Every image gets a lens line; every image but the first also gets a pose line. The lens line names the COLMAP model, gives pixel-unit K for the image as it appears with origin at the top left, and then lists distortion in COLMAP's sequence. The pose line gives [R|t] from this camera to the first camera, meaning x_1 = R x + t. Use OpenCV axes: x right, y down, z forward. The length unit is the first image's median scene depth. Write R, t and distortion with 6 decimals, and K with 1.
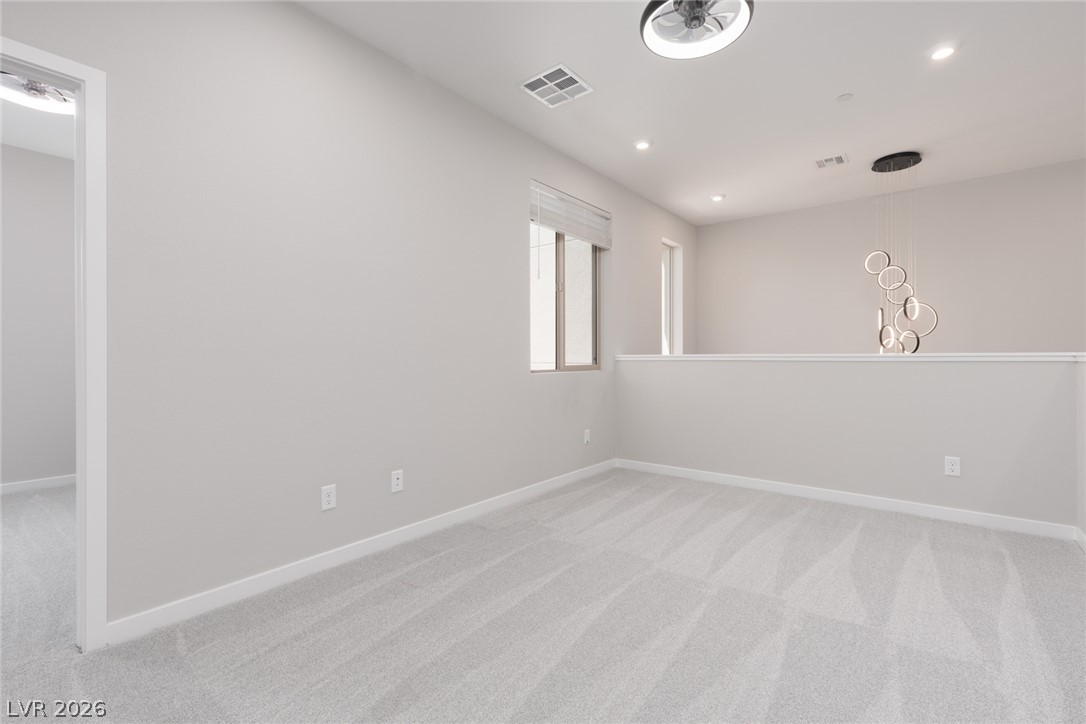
lens RADIAL K [[489.0, 0, 548.9], [0, 489.0, 361.0], [0, 0, 1]] dist [0.003961, 0.000443]
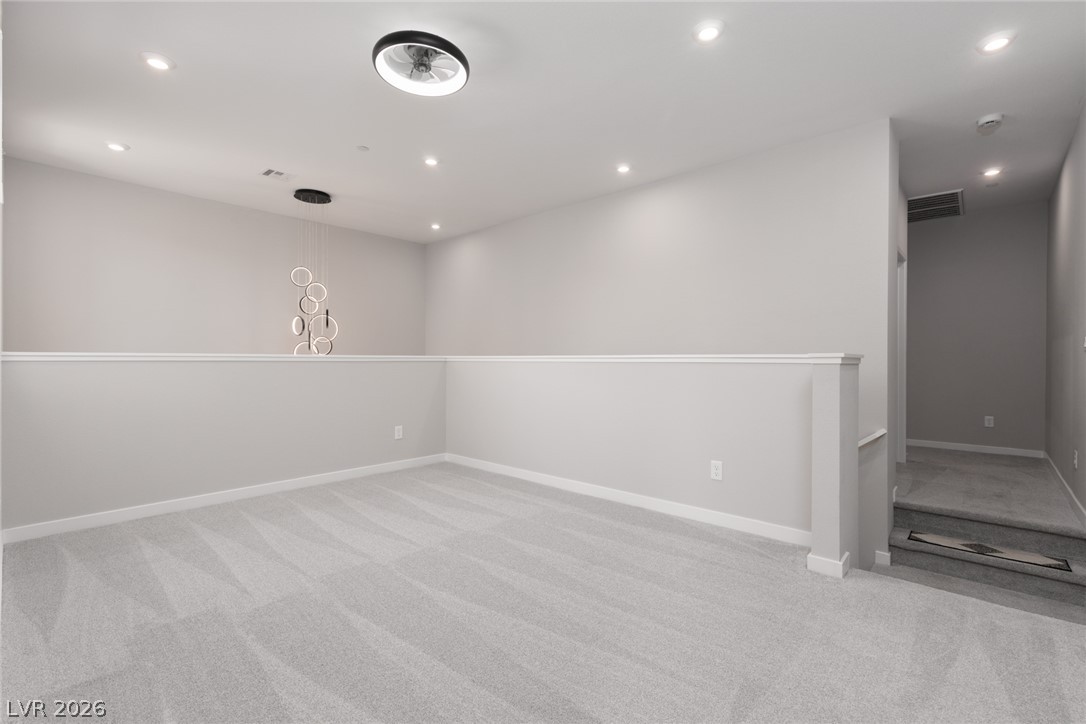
lens RADIAL K [[489.0, 0, 549.4], [0, 489.0, 361.1], [0, 0, 1]] dist [0.003961, 0.000443]
pose [[0.044024, -0.000650, 0.999030, -0.630753], [0.002382, 0.999997, 0.000546, 0.000644], [-0.999028, 0.002356, 0.044025, 0.487820]]
